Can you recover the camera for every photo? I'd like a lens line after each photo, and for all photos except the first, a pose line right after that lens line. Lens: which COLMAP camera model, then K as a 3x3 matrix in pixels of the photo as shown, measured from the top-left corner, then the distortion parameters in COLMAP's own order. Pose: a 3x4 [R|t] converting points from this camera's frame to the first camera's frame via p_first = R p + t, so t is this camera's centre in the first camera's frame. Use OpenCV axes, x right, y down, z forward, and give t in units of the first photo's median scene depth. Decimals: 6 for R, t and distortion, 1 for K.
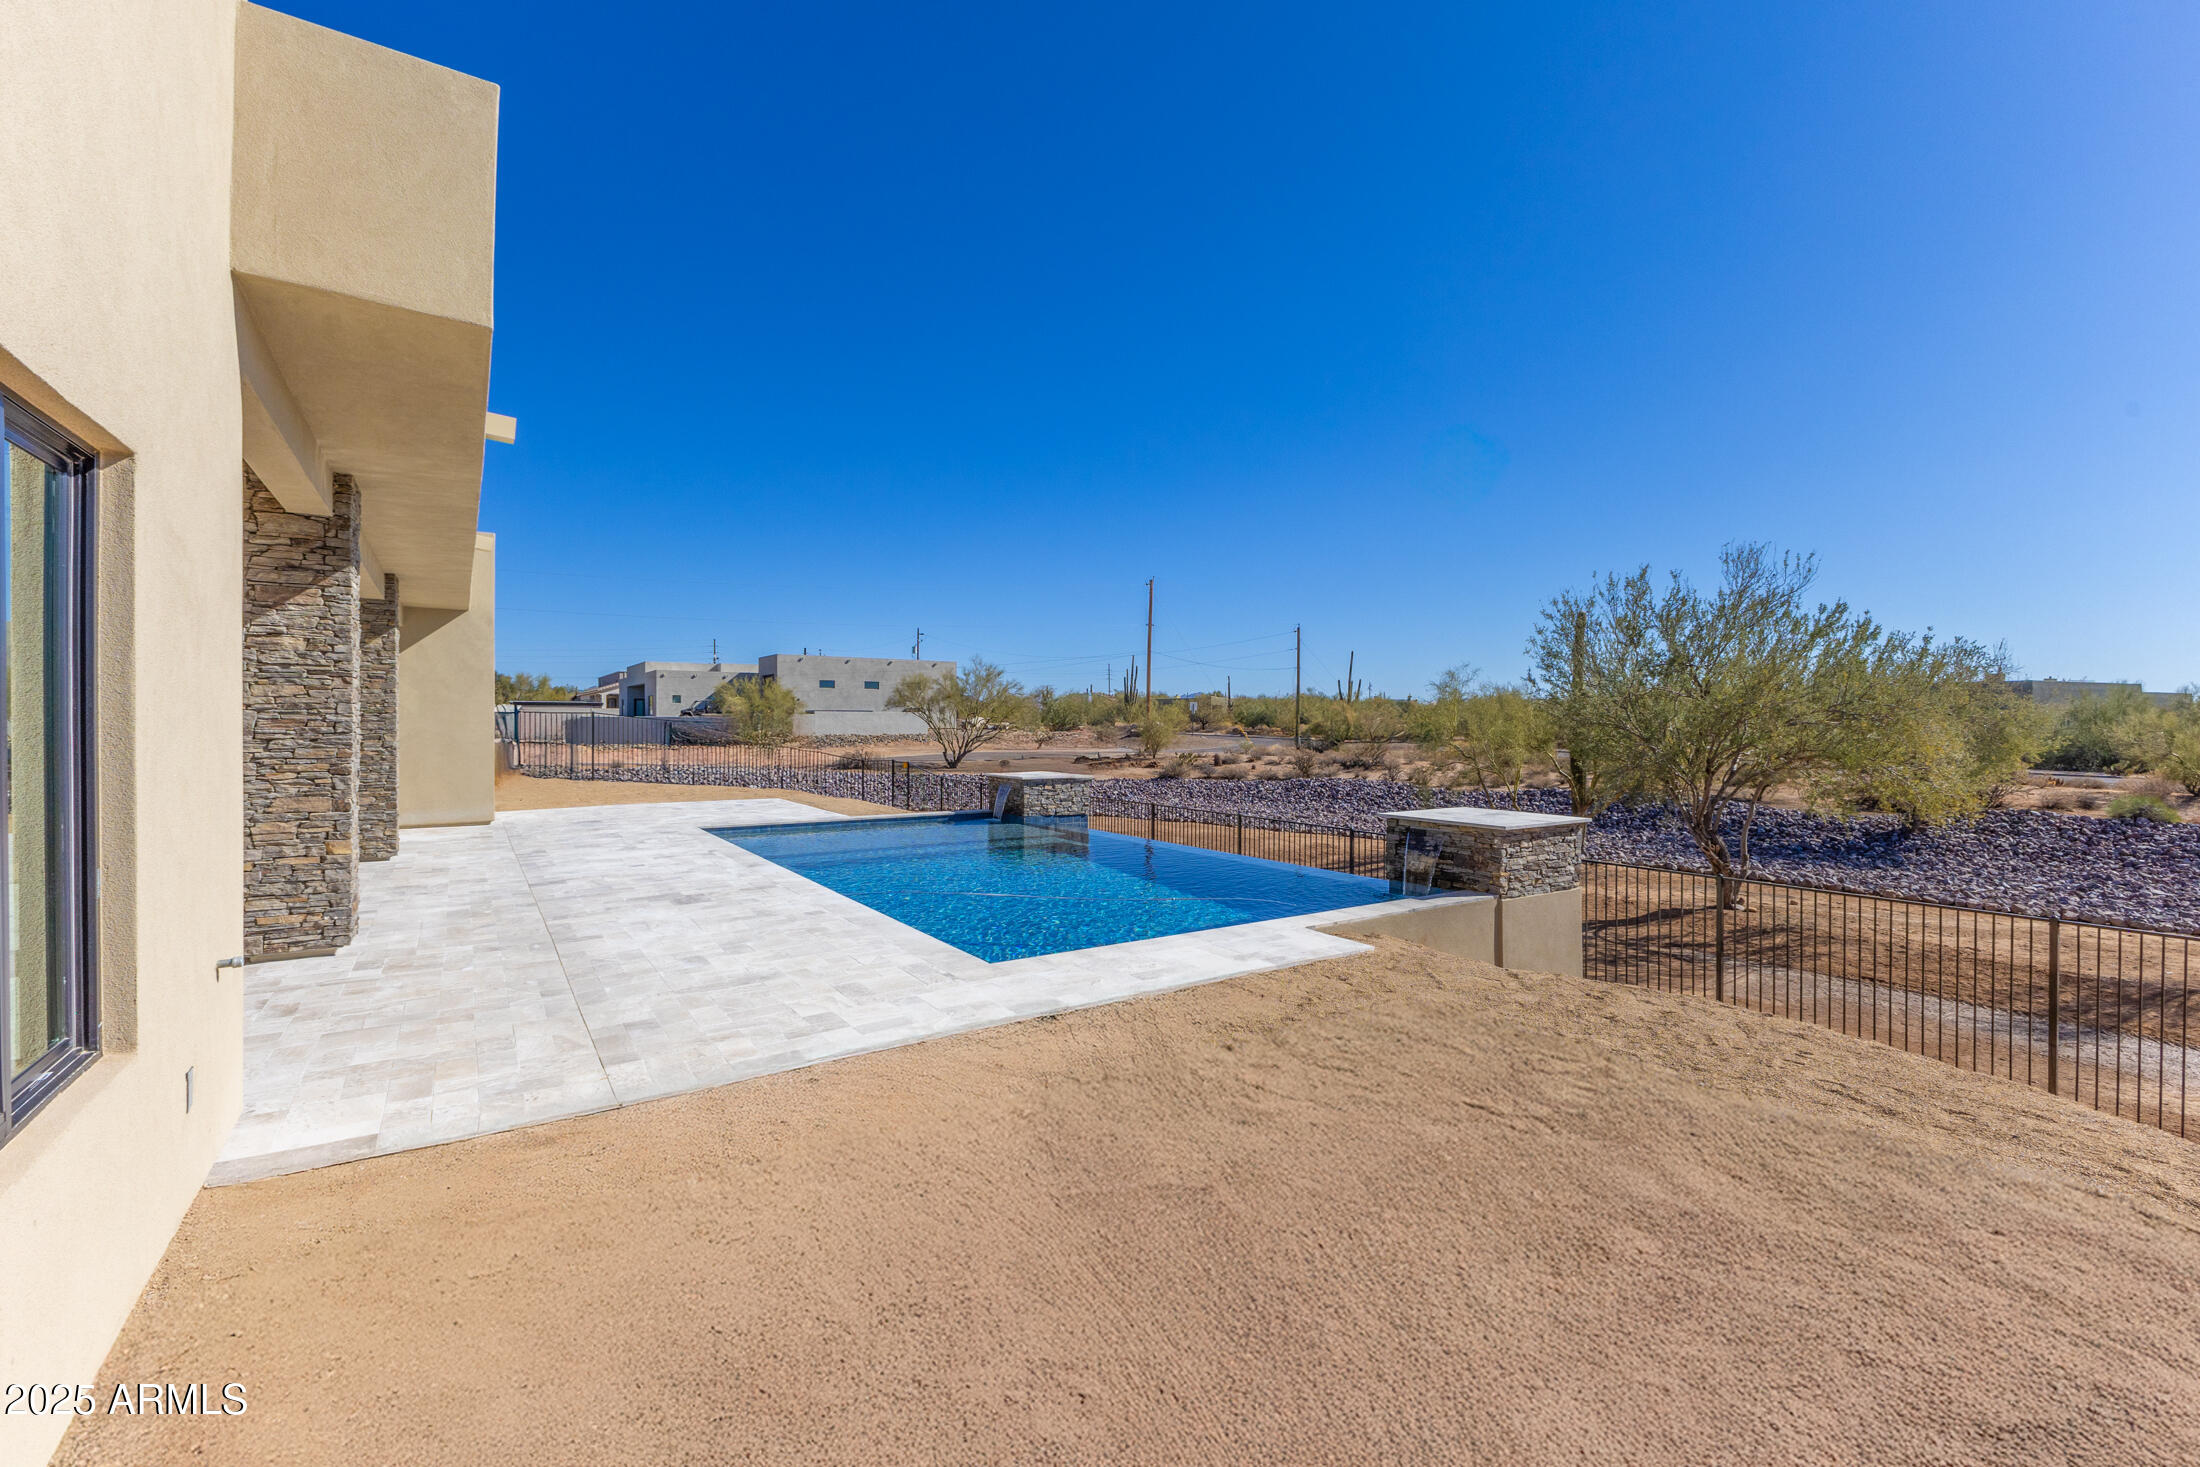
lens RADIAL K [[950.0, 0, 1103.2], [0, 950.0, 729.7], [0, 0, 1]] dist [0.009069, 0.000162]
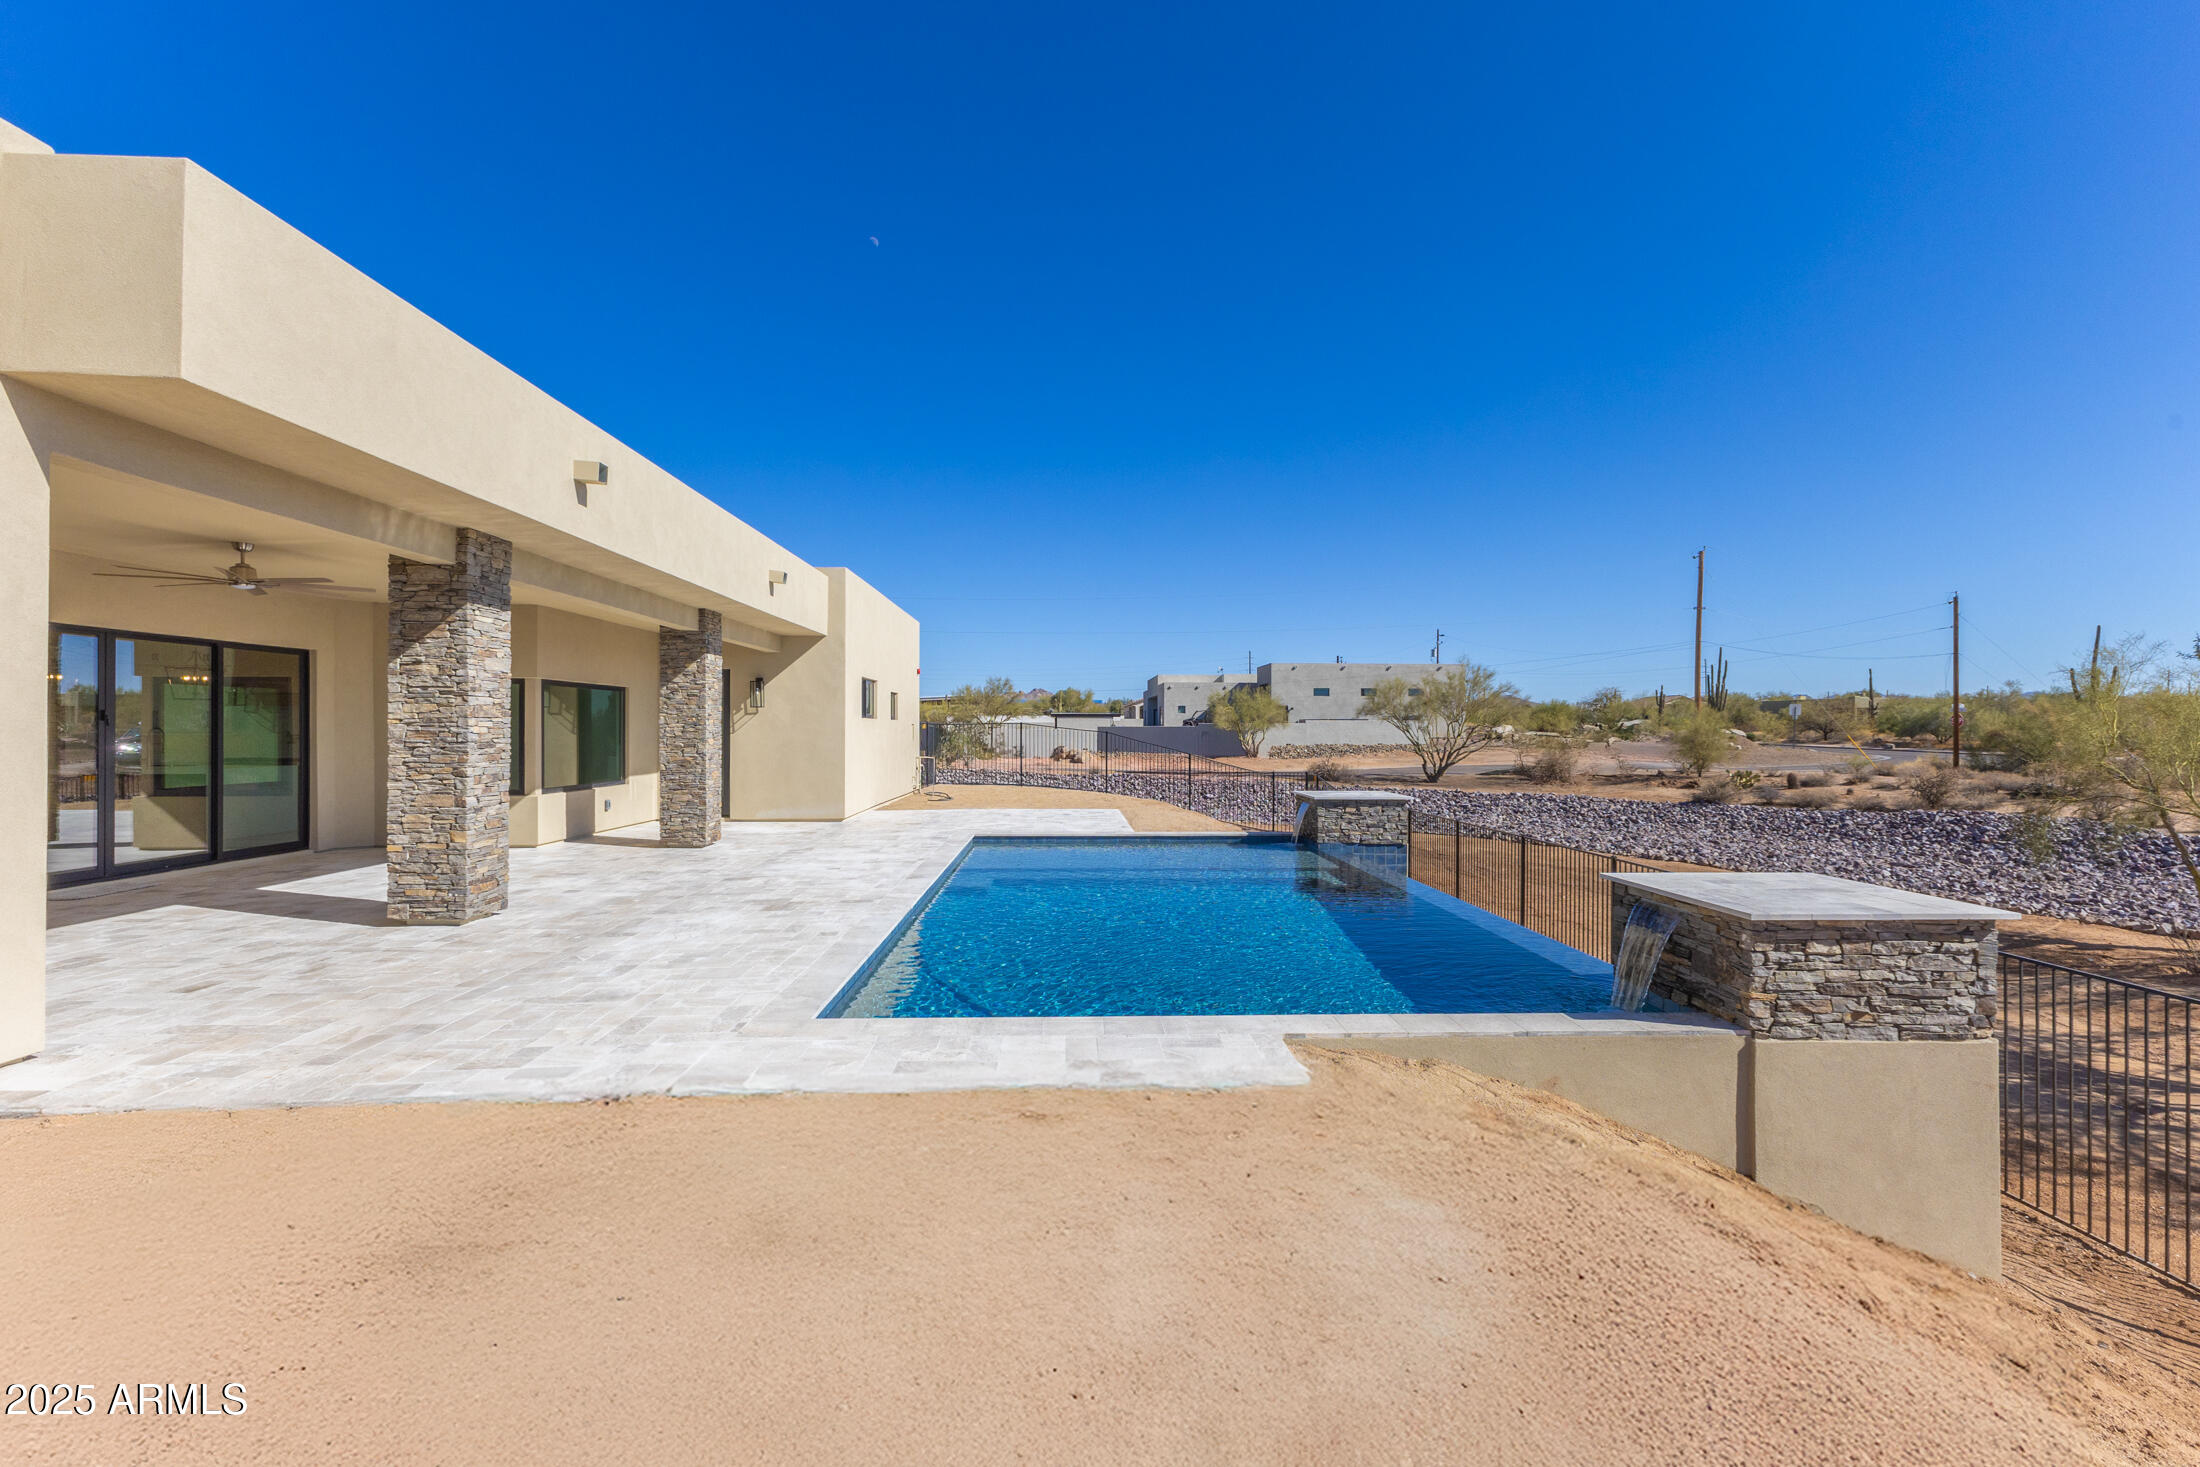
lens RADIAL K [[975.3, 0, 1100.0], [0, 975.3, 733.5], [0, 0, 1]] dist [0.002772, 0.000704]
pose [[0.846113, 0.000359, -0.533004, 0.225041], [-0.003208, 0.999985, -0.004419, -0.002022], [0.532994, 0.005449, 0.846101, 0.160244]]
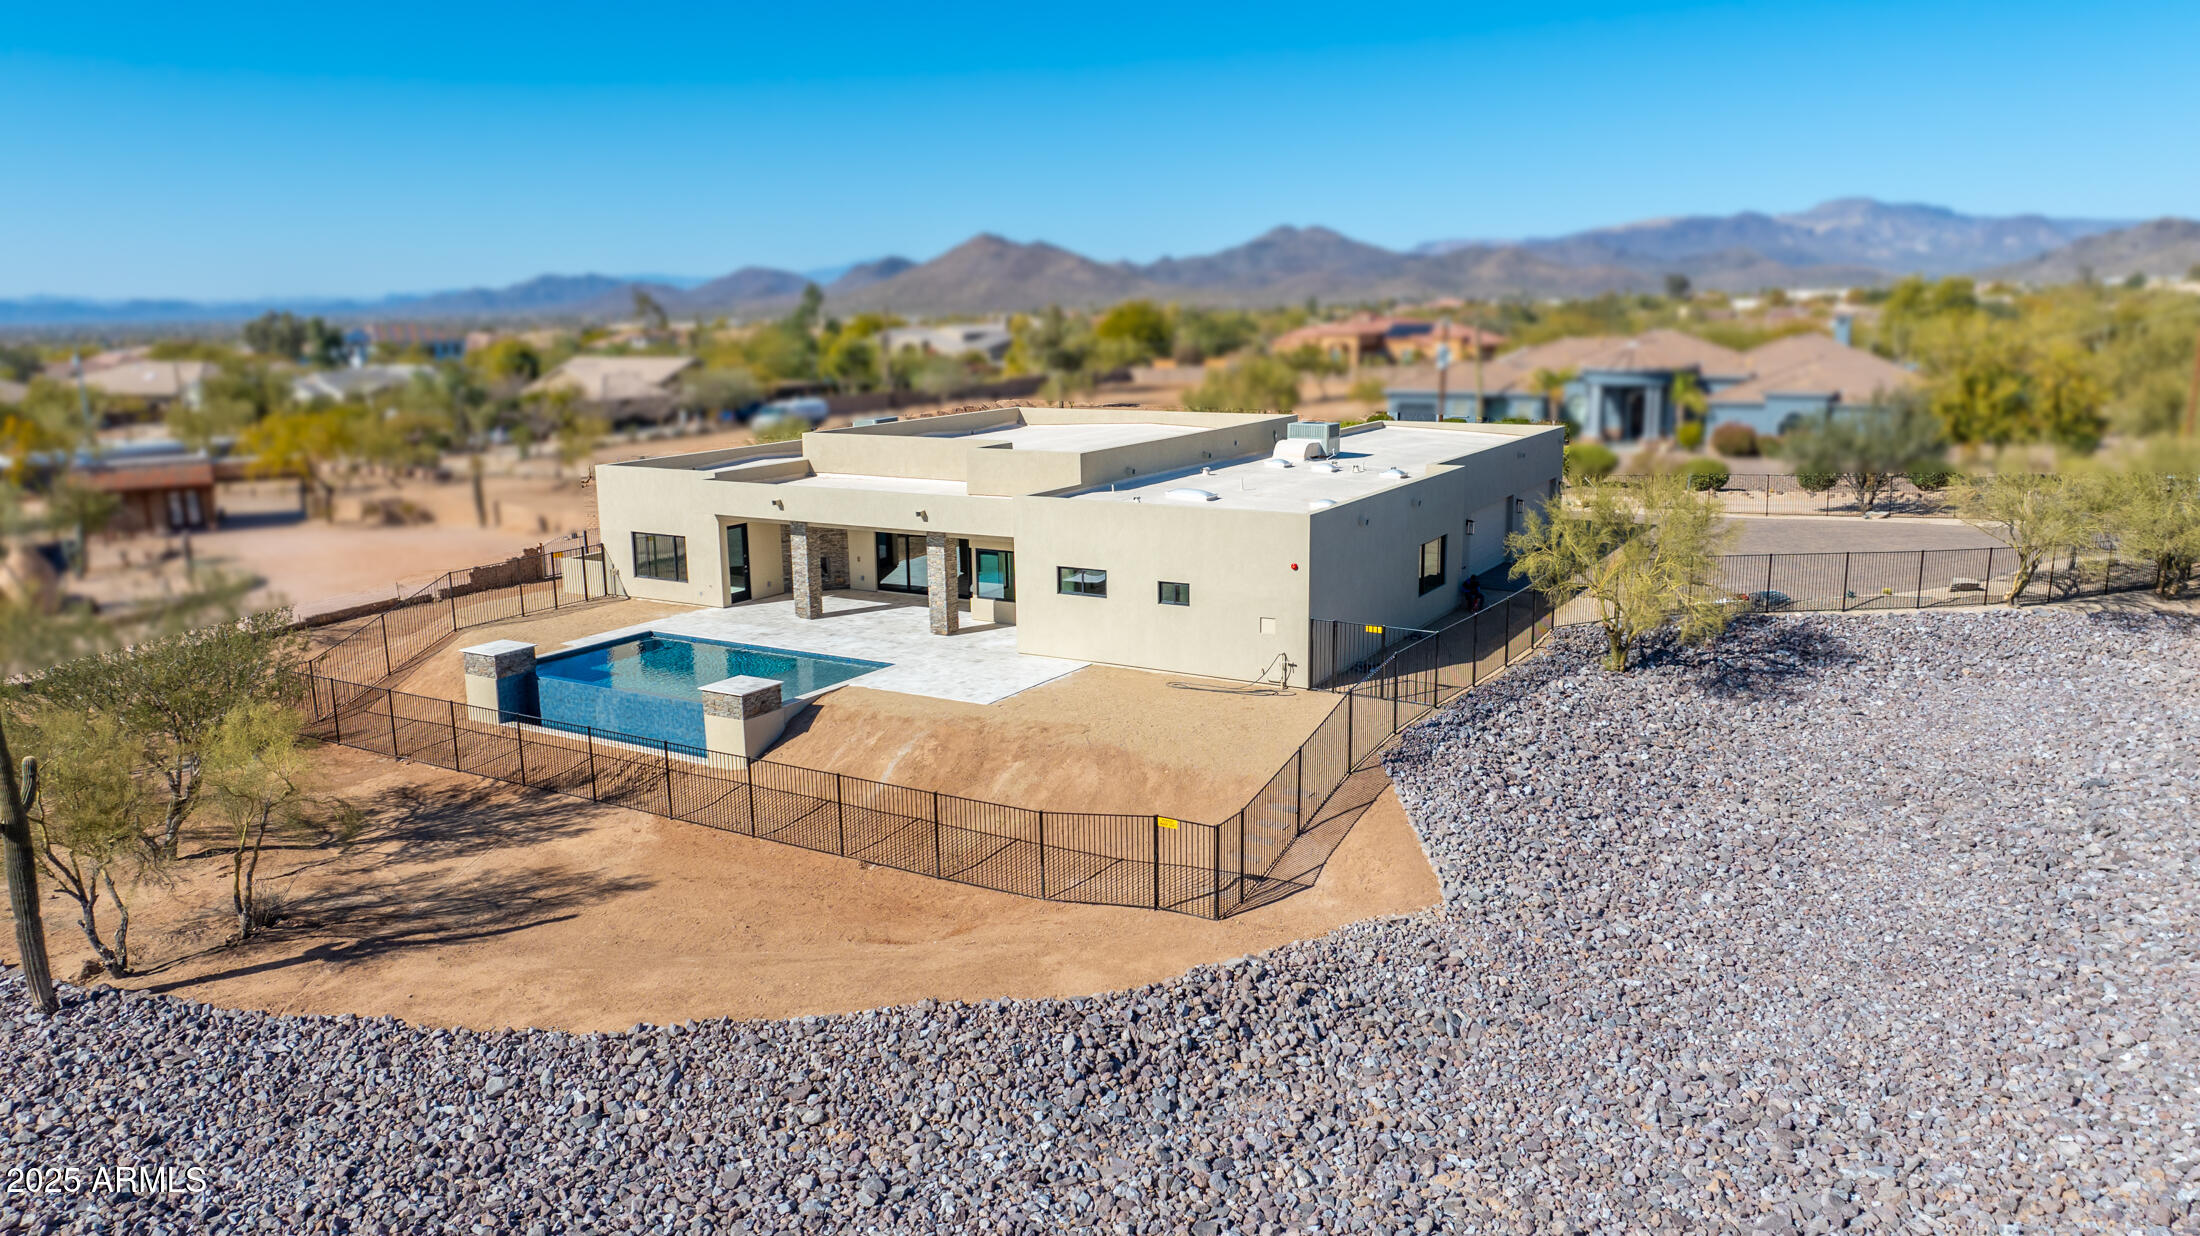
lens RADIAL K [[1547.6, 0, 1106.9], [0, 1547.6, 617.5], [0, 0, 1]] dist [-0.014078, 0.003190]
pose [[-0.906502, 0.094940, -0.411389, 0.388662], [0.008562, 0.978323, 0.206909, -0.545137], [0.422115, 0.184041, -0.887664, 3.455465]]
